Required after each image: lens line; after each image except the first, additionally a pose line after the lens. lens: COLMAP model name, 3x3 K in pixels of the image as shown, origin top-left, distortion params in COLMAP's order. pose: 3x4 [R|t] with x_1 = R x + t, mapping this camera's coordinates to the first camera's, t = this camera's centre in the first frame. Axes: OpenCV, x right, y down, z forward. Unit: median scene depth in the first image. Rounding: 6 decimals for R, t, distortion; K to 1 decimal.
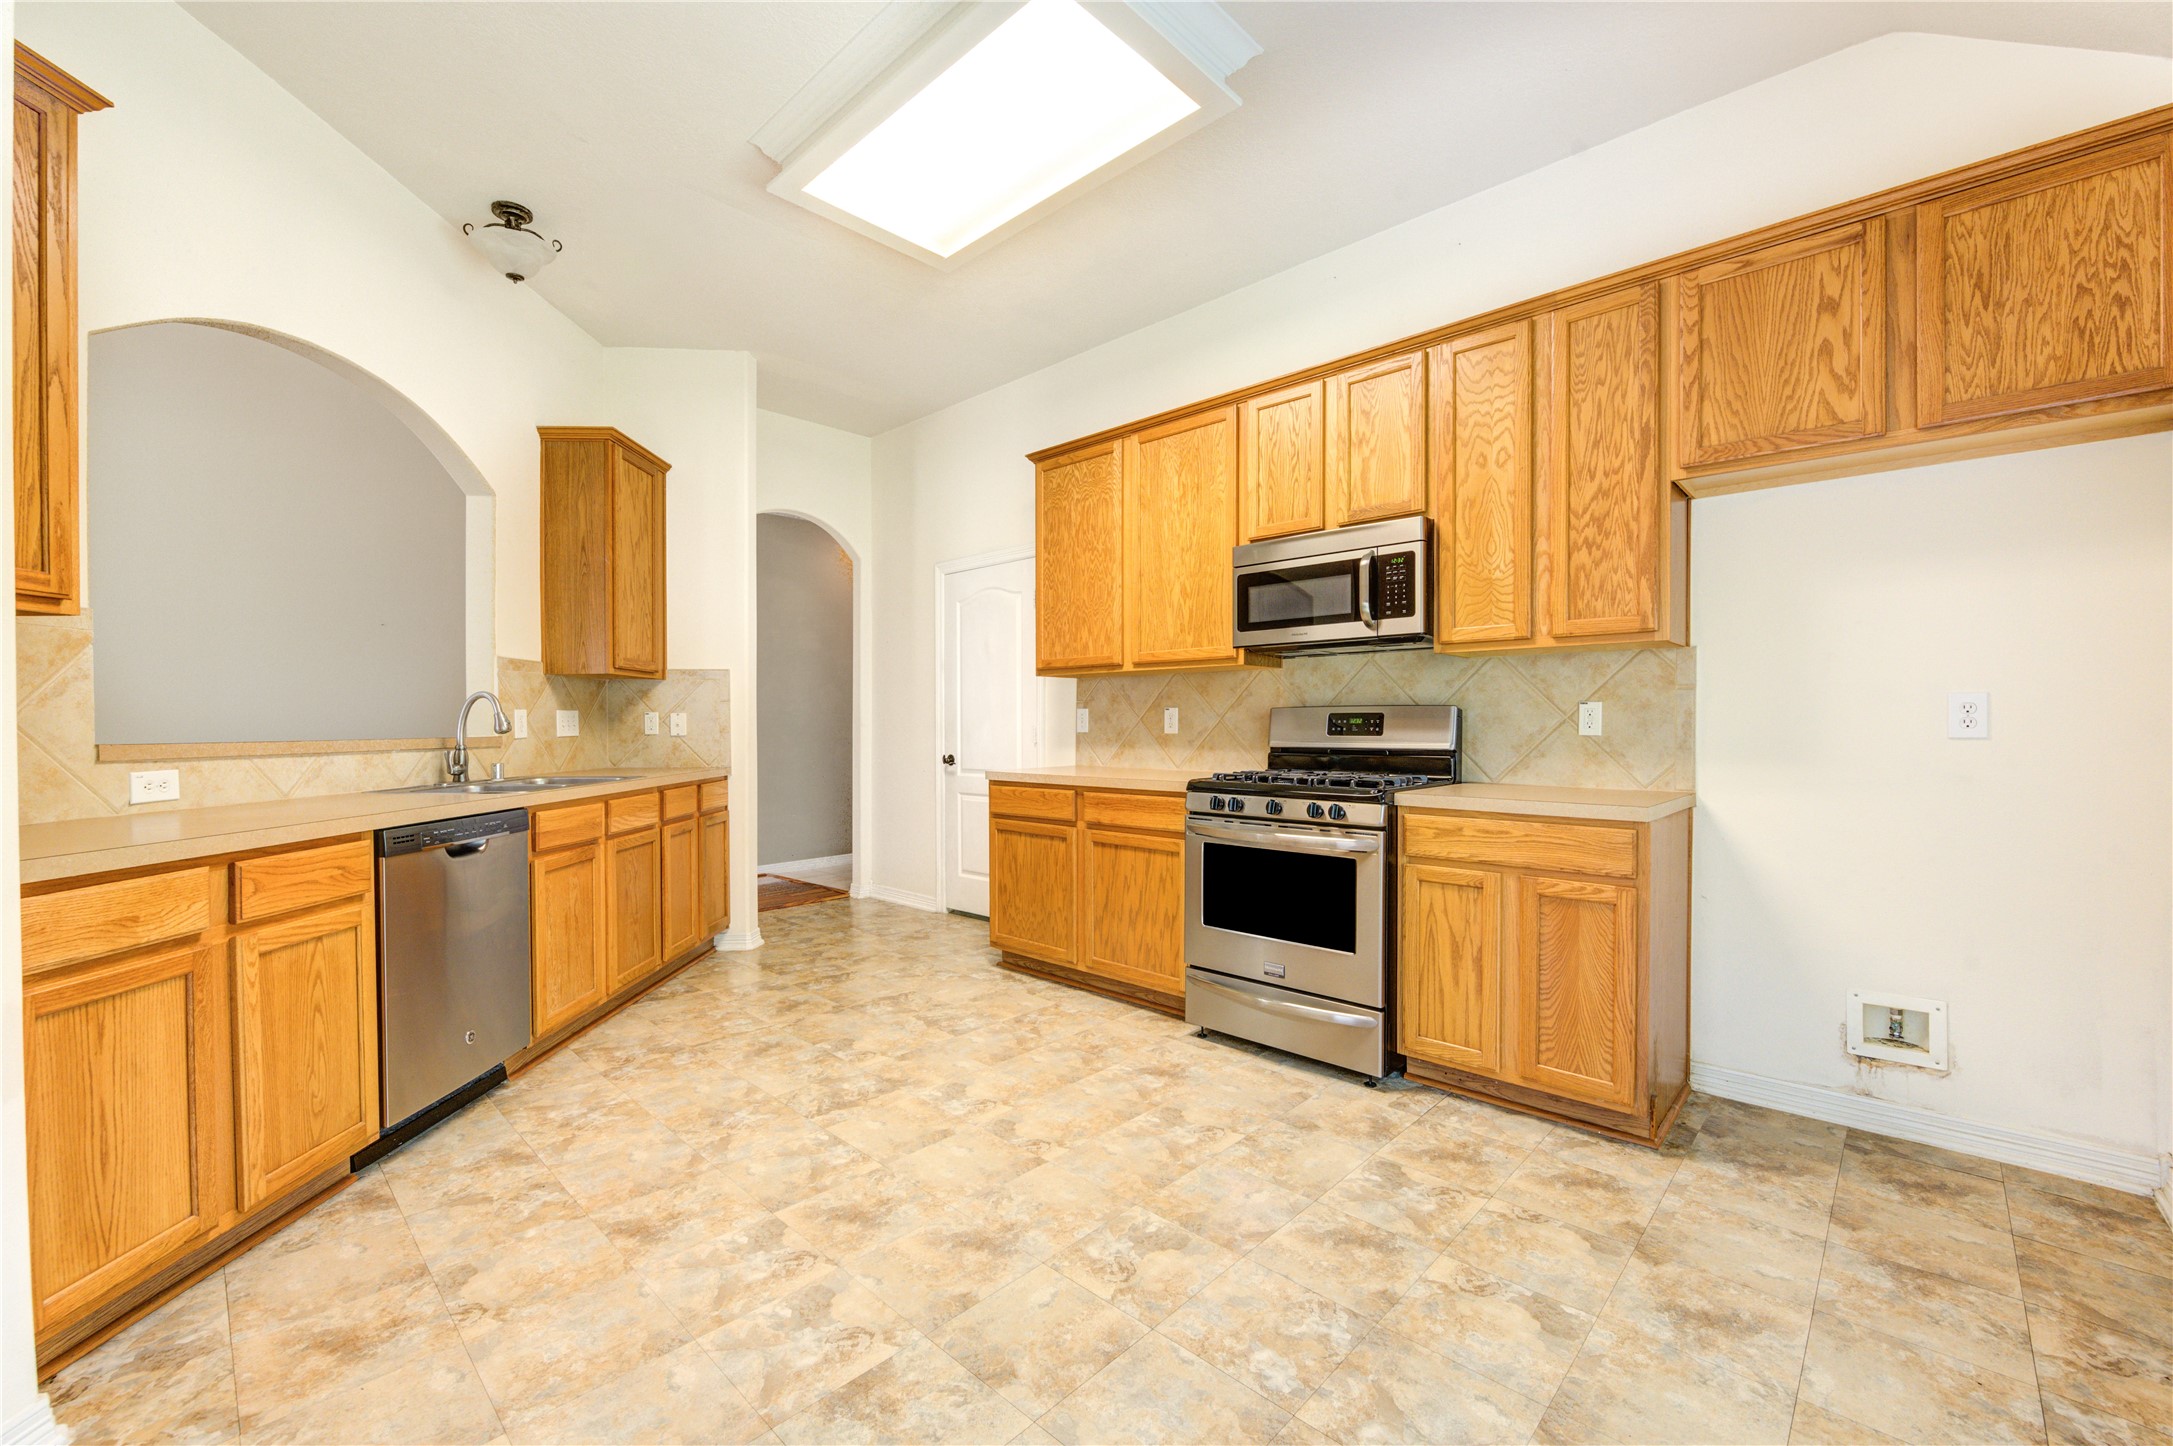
lens RADIAL K [[883.3, 0, 1099.5], [0, 883.3, 732.4], [0, 0, 1]] dist [-0.005138, -0.002353]
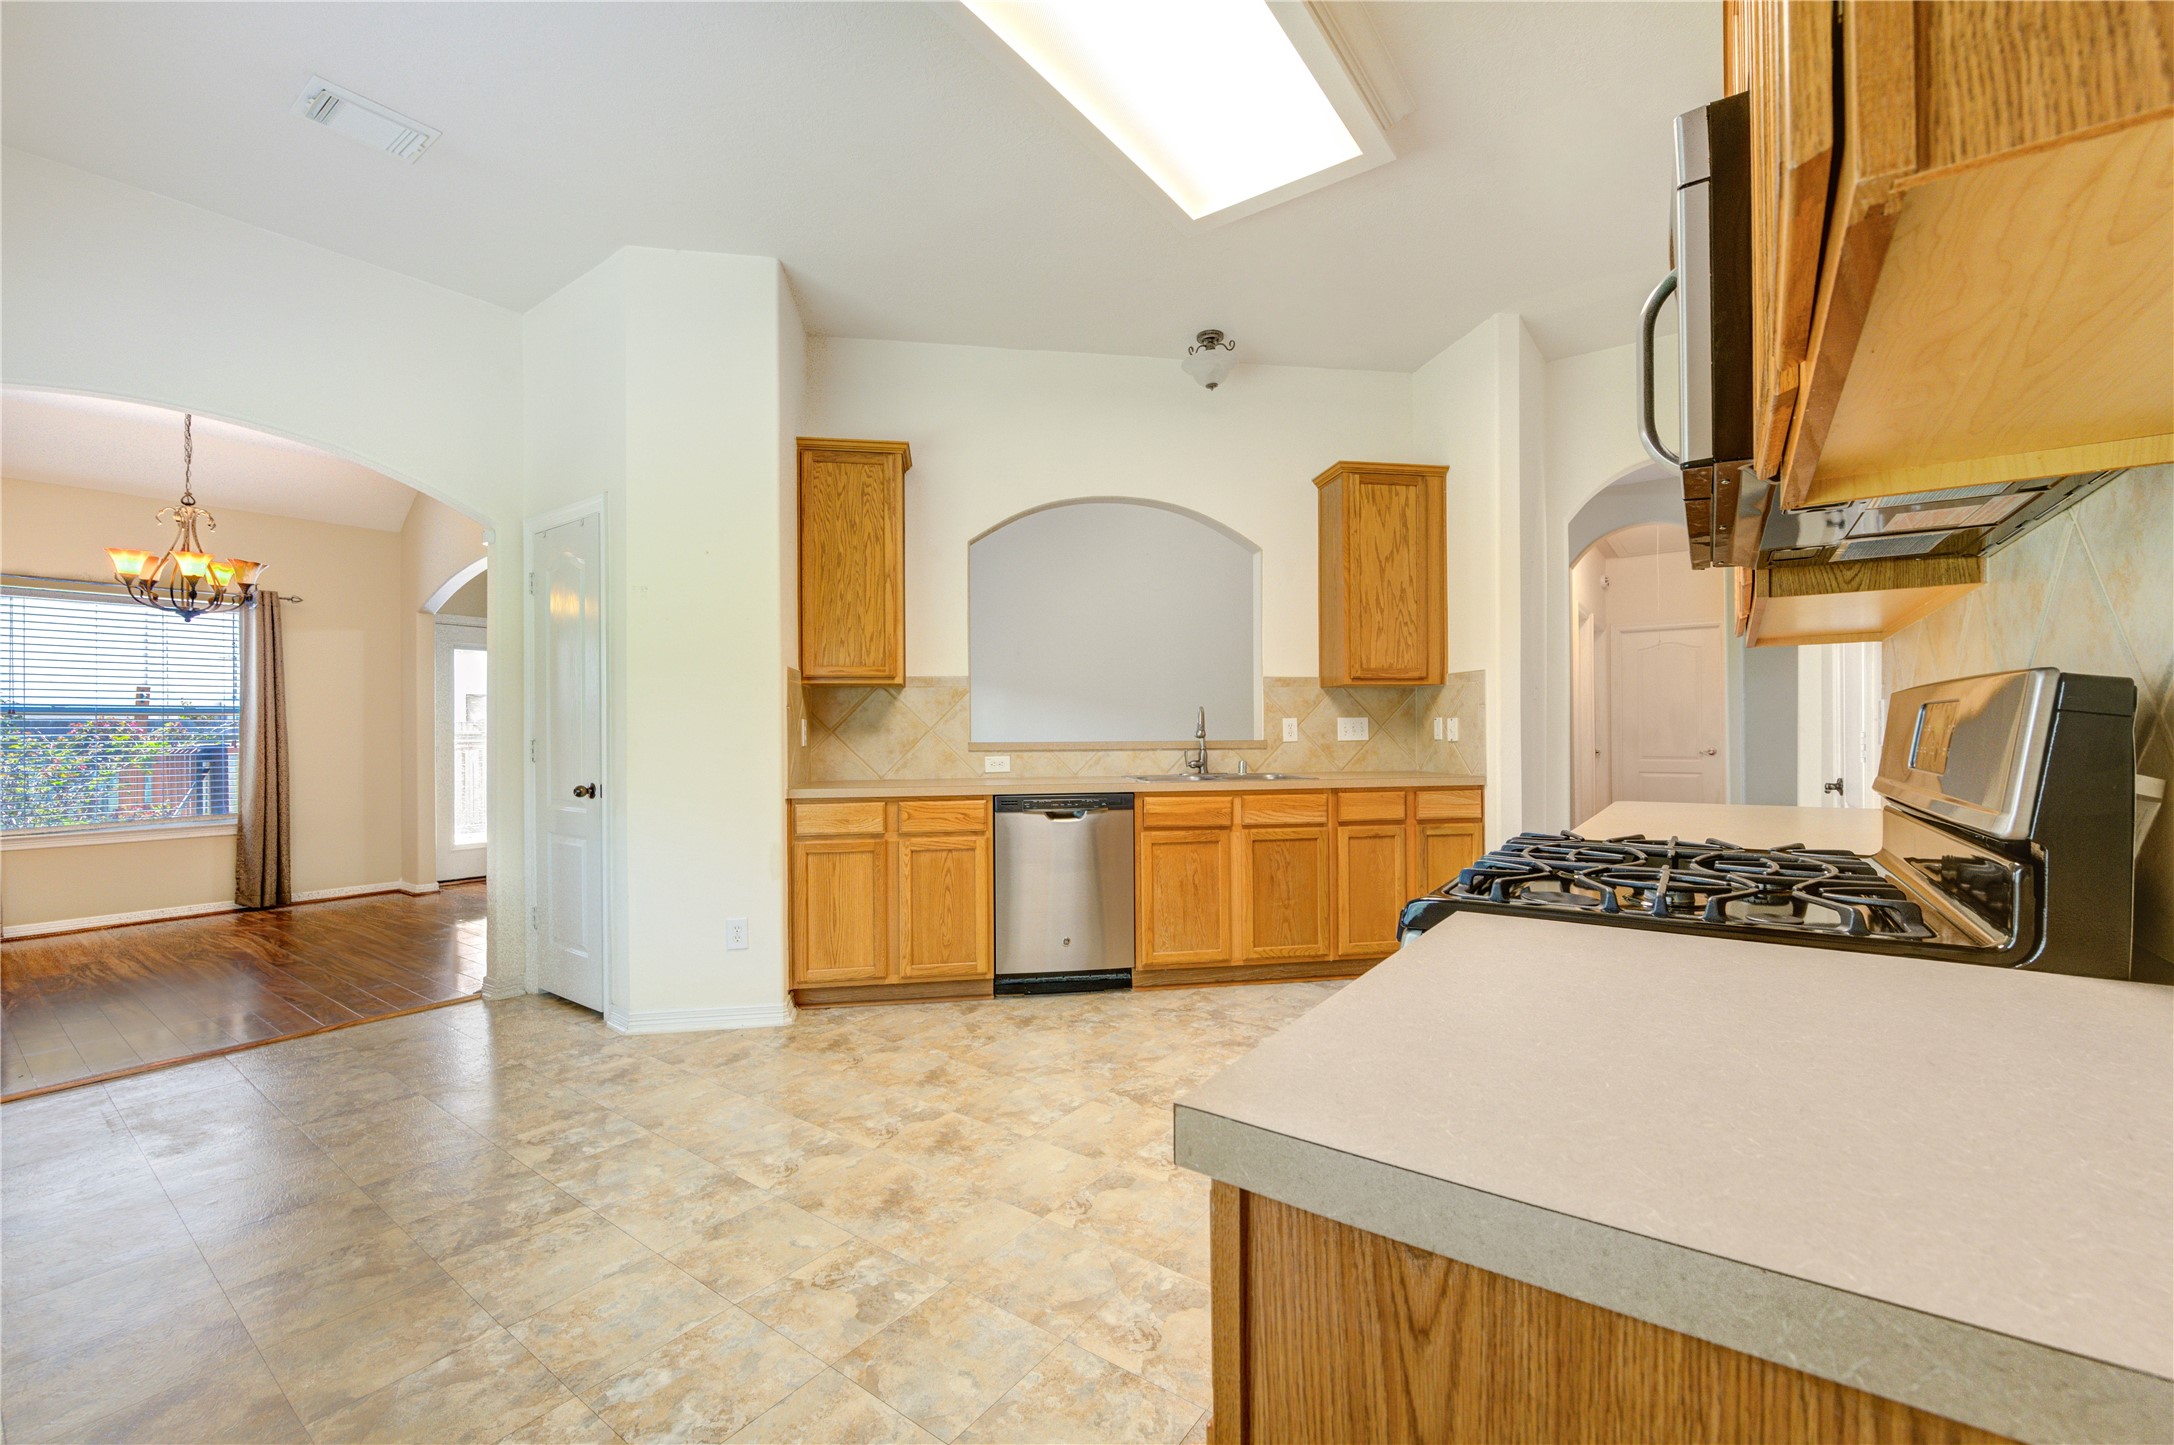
lens RADIAL K [[883.7, 0, 1099.3], [0, 883.7, 729.1], [0, 0, 1]] dist [-0.005138, -0.002353]
pose [[0.130186, 0.001903, -0.991488, 0.721888], [-0.003369, 0.999993, 0.001478, -0.016184], [0.991484, 0.003148, 0.130191, 0.794549]]
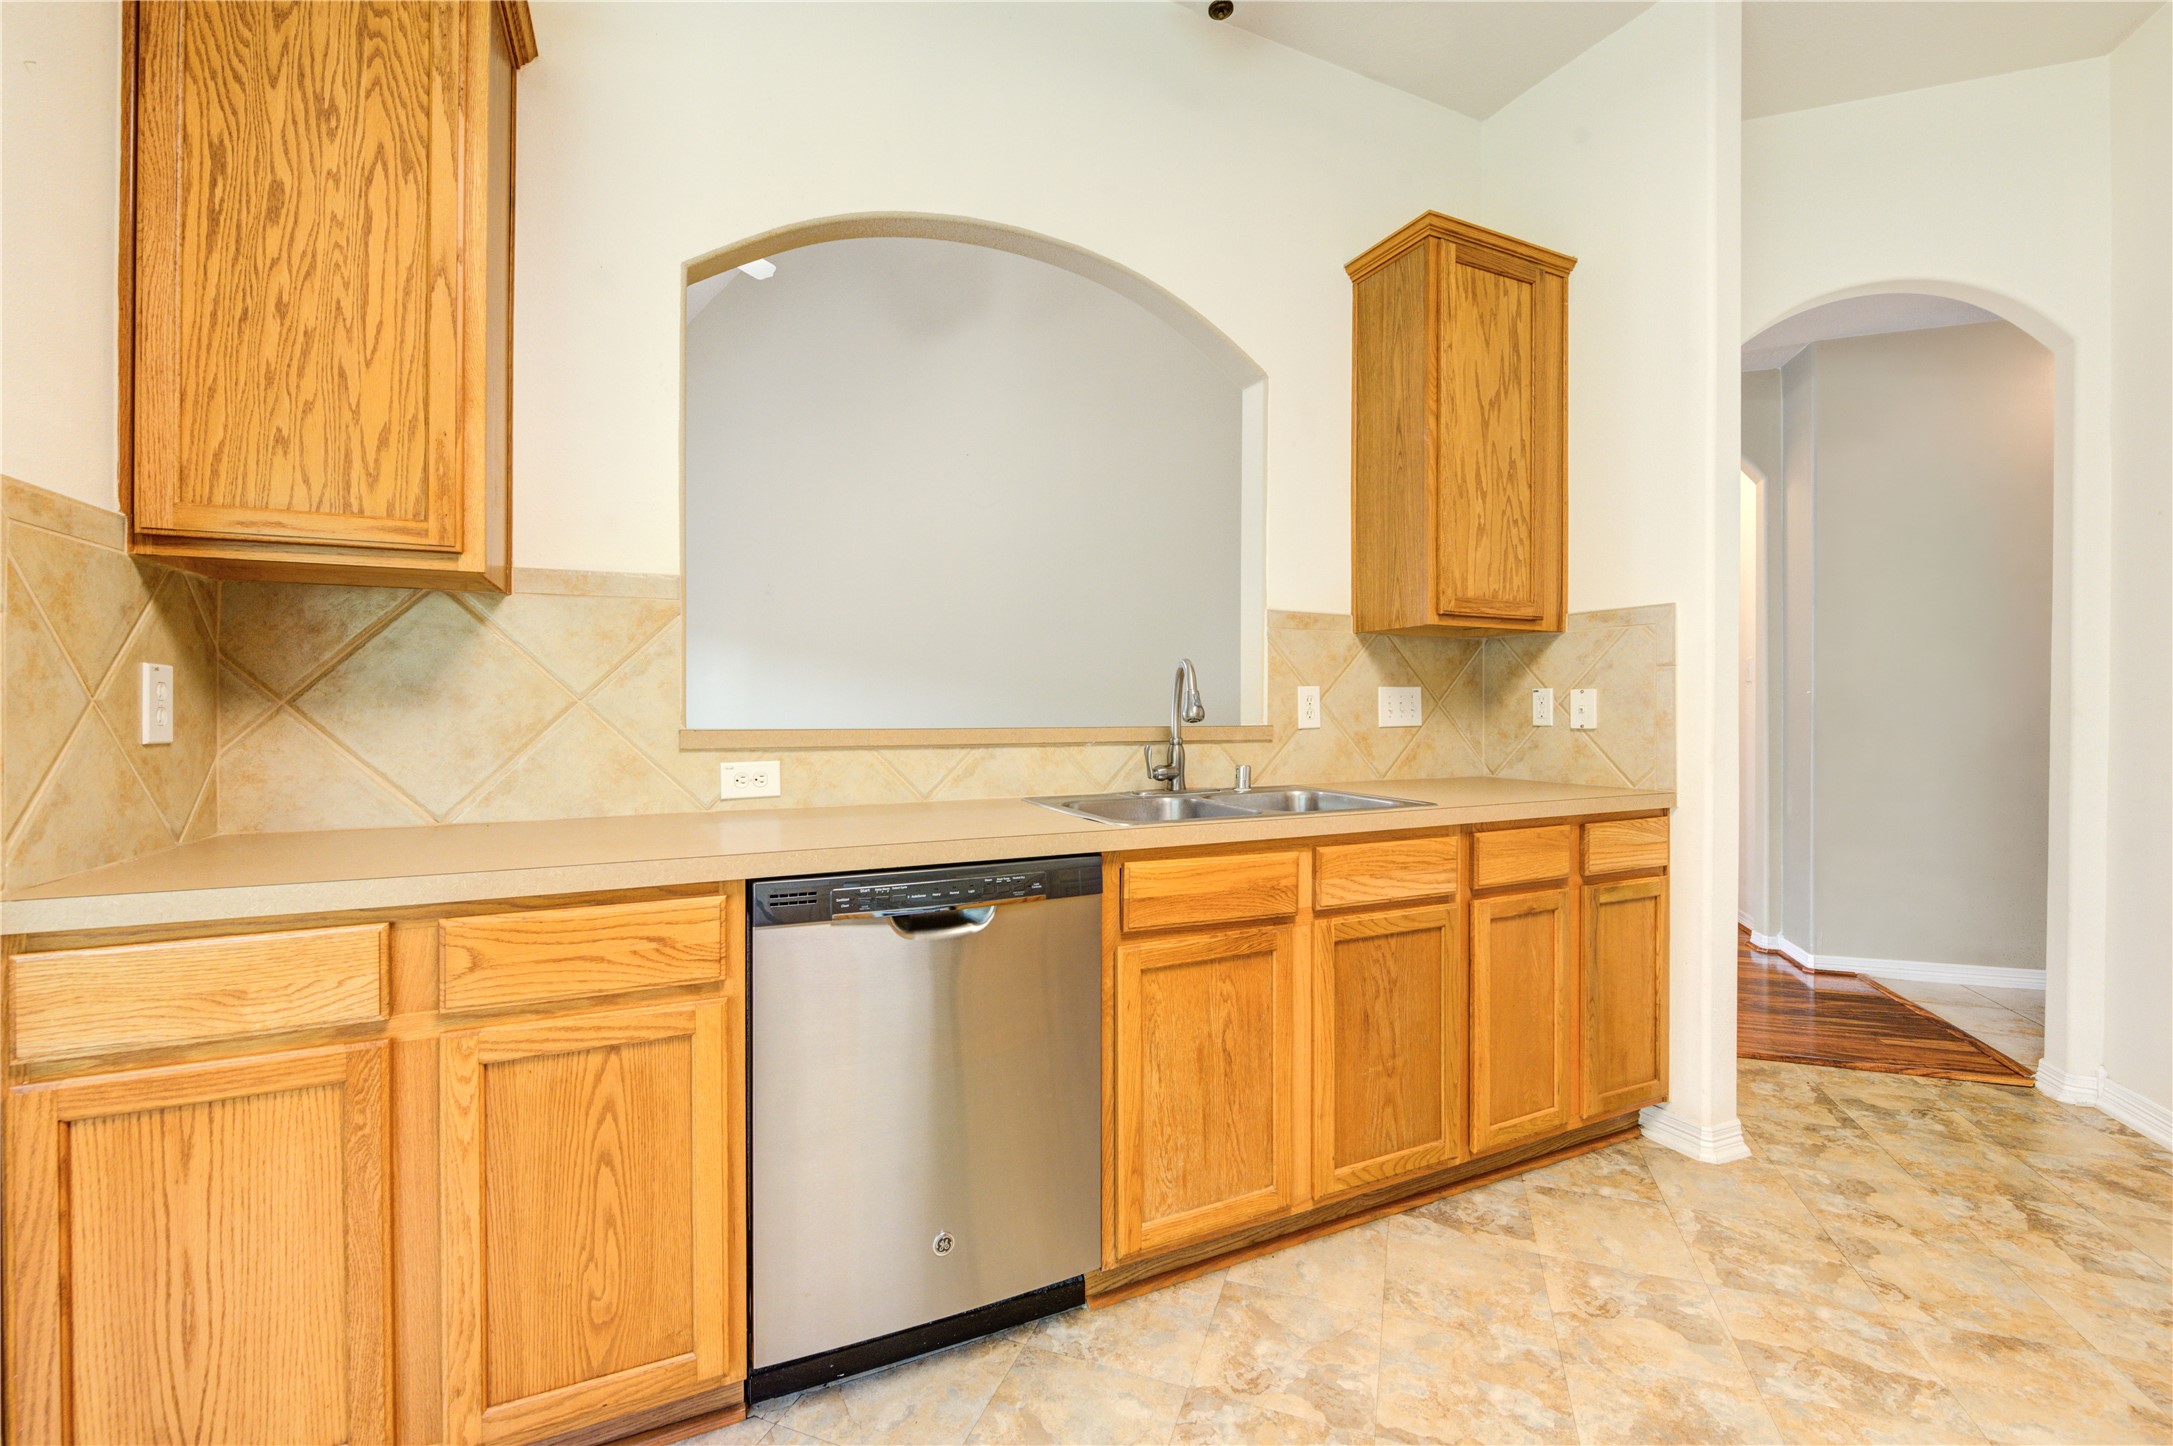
lens RADIAL K [[883.3, 0, 1088.4], [0, 883.3, 710.2], [0, 0, 1]] dist [-0.005138, -0.002353]
pose [[0.392698, 0.007949, -0.919633, -0.130720], [-0.012103, 0.999921, 0.003475, -0.010499], [0.919588, 0.009766, 0.392763, 0.790764]]
